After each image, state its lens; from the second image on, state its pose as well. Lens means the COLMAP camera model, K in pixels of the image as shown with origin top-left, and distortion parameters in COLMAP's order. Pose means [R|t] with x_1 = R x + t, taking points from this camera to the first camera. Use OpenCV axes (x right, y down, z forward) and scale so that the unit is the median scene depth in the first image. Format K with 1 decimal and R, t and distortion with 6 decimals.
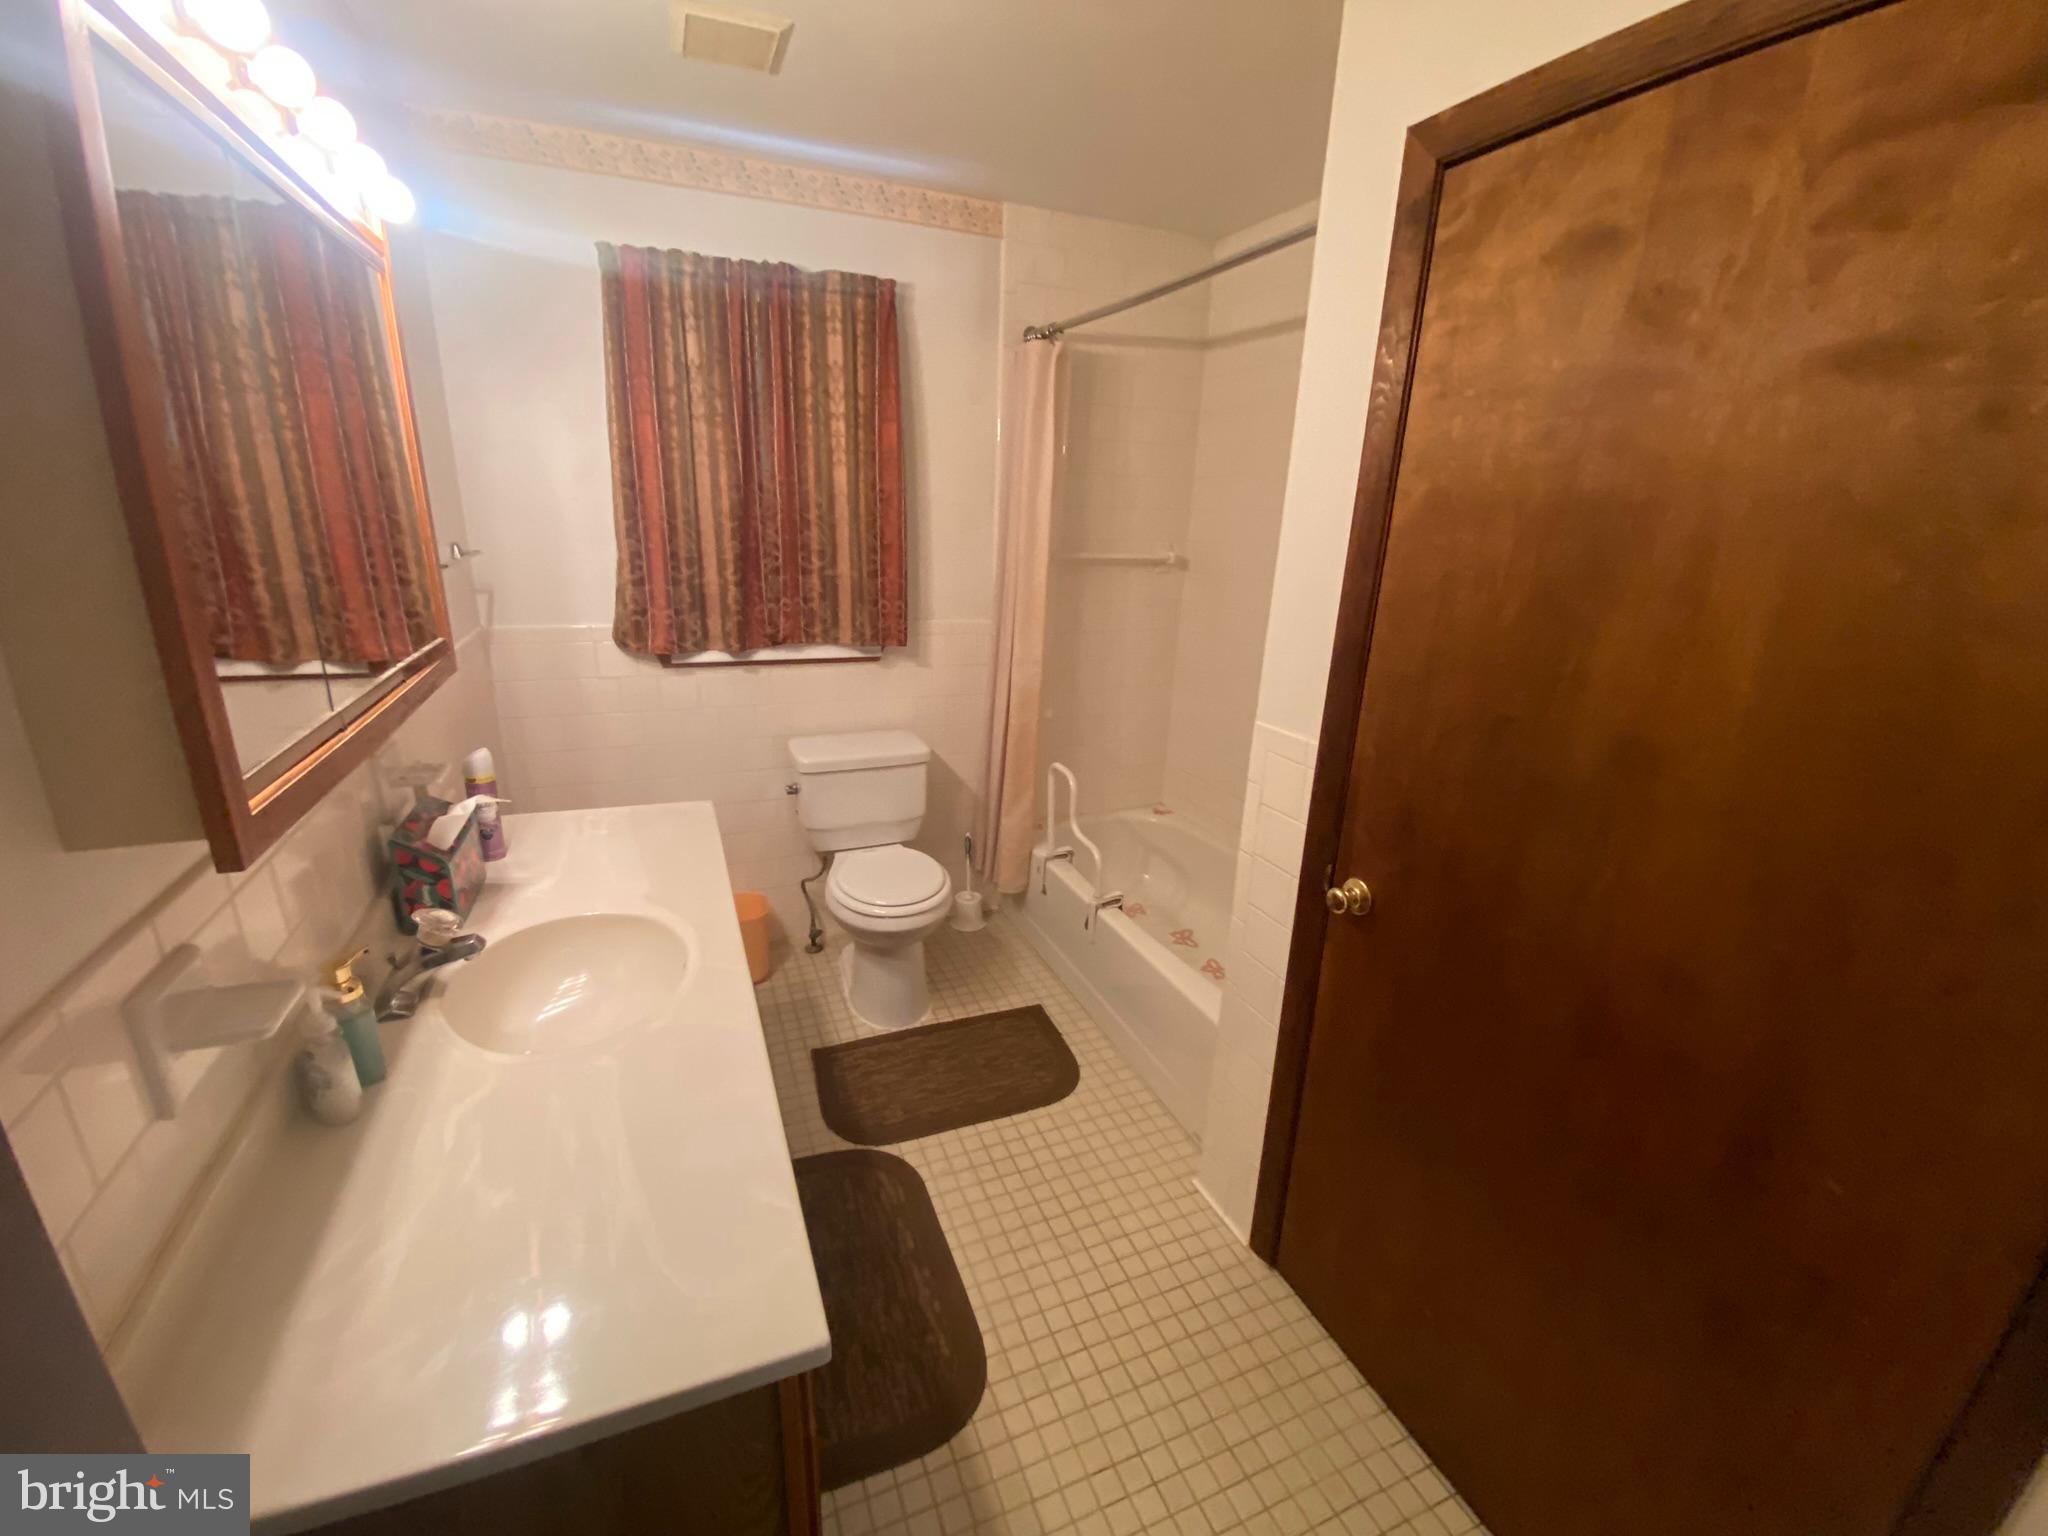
lens RADIAL K [[829.1, 0, 1016.2], [0, 829.1, 764.6], [0, 0, 1]] dist [-0.002296, -0.008471]
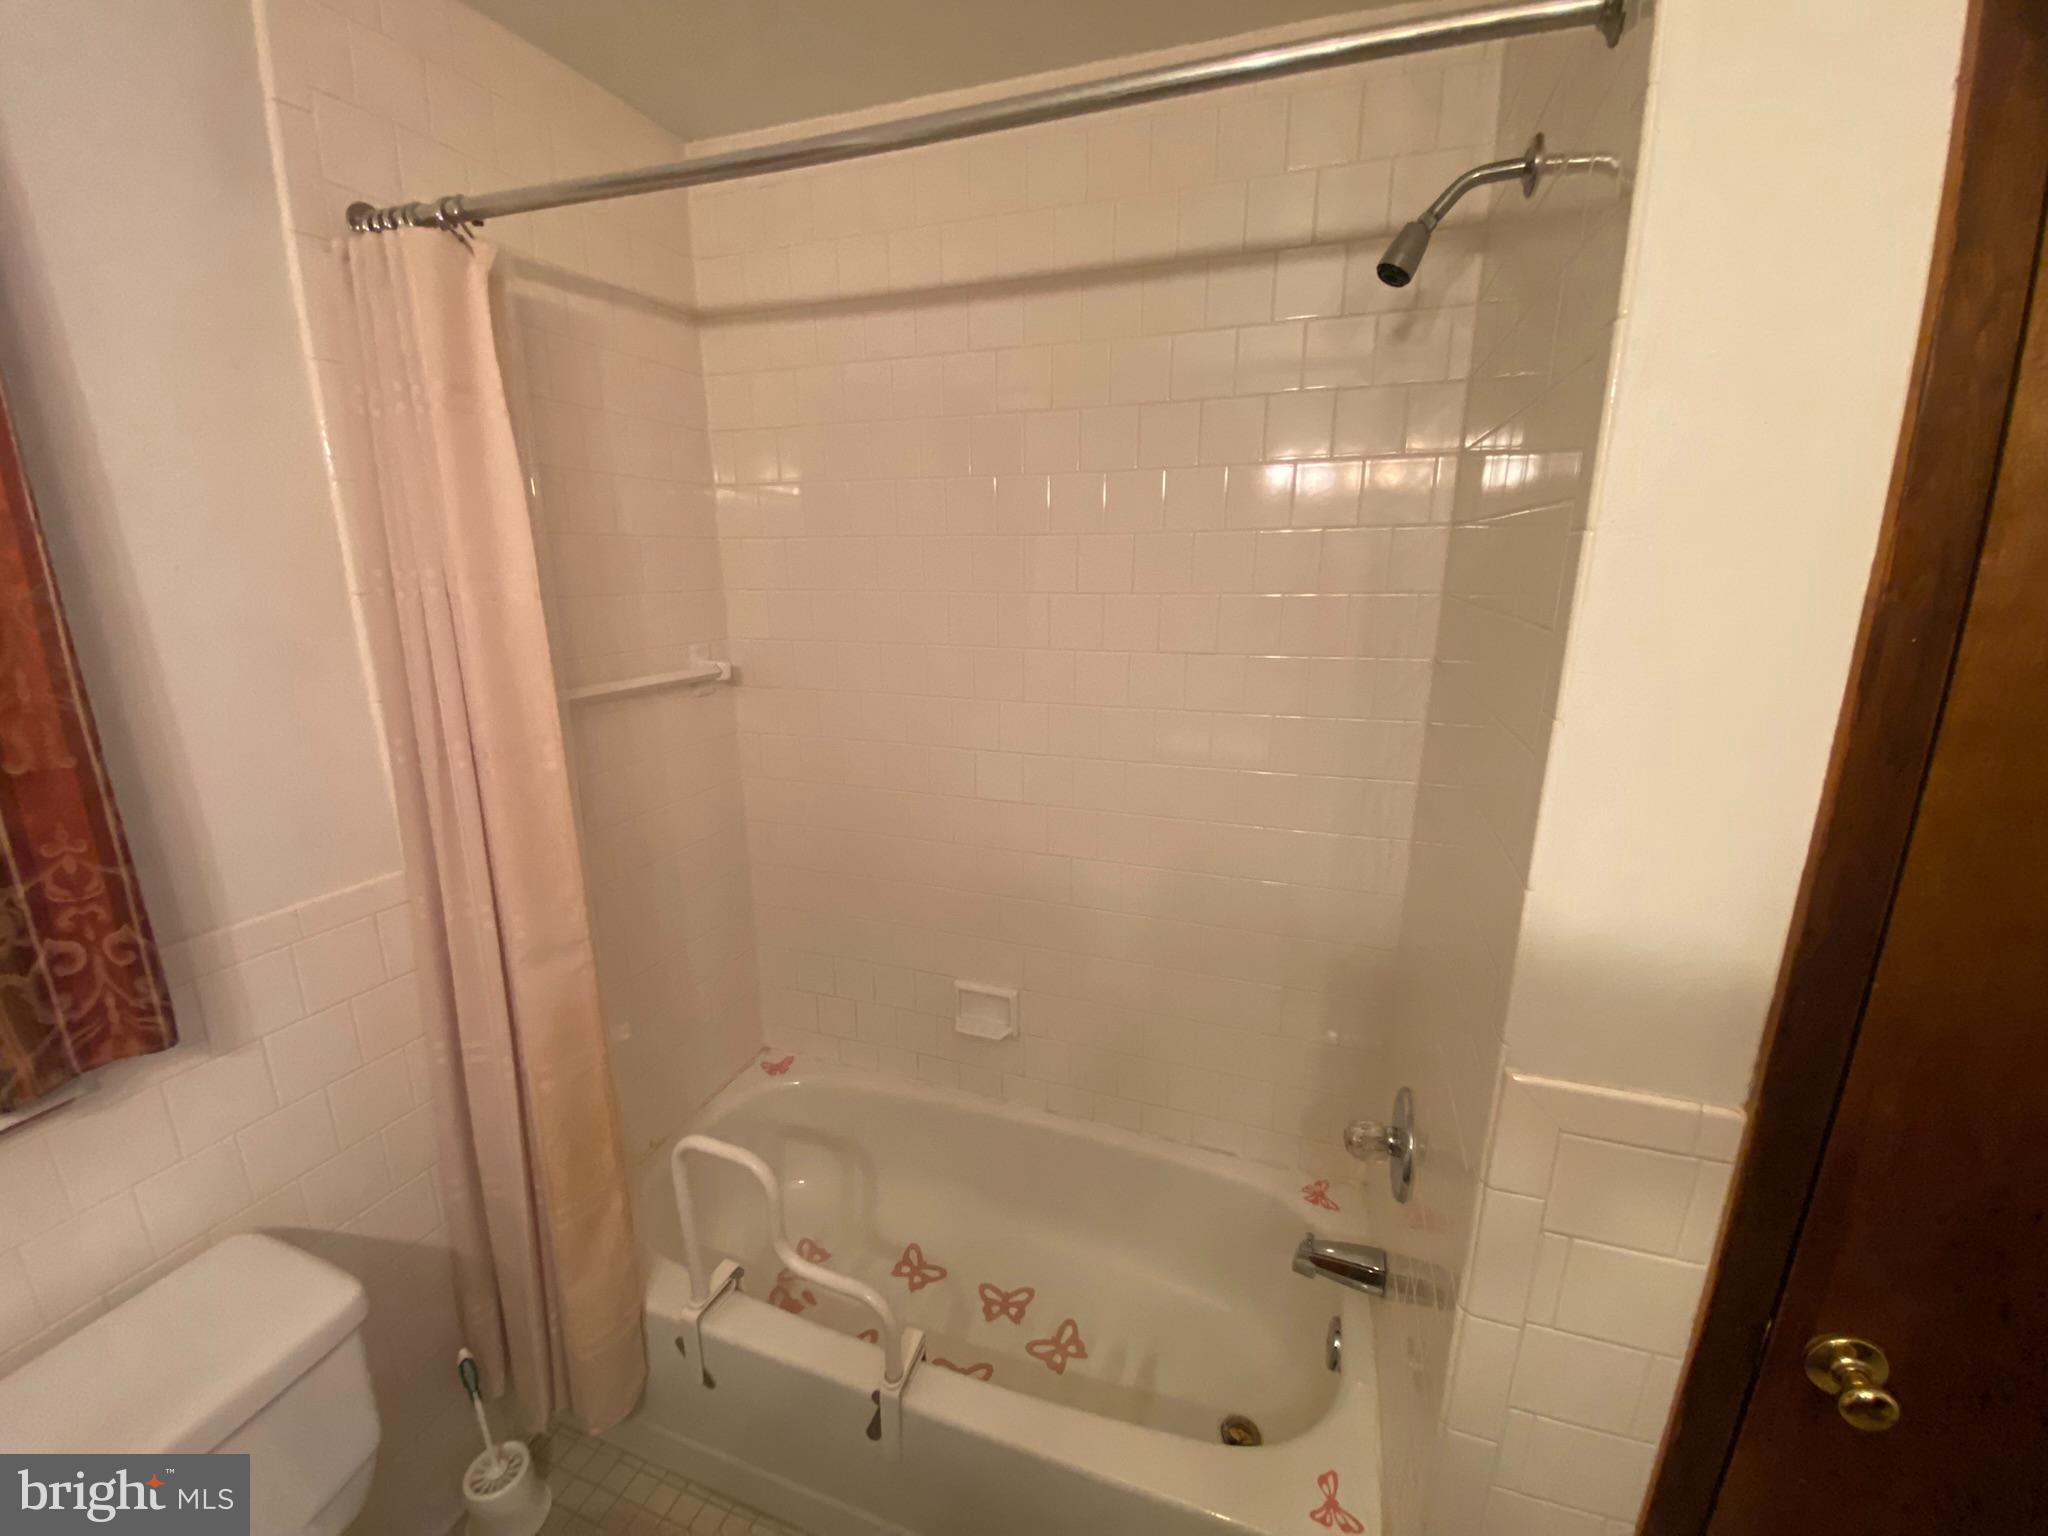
lens RADIAL K [[829.1, 0, 1026.1], [0, 829.1, 763.3], [0, 0, 1]] dist [-0.002296, -0.008471]
pose [[0.668780, -0.211681, 0.712688, -0.113047], [0.243041, 0.968189, 0.059503, -0.186659], [-0.702613, 0.133418, 0.698953, 0.493088]]
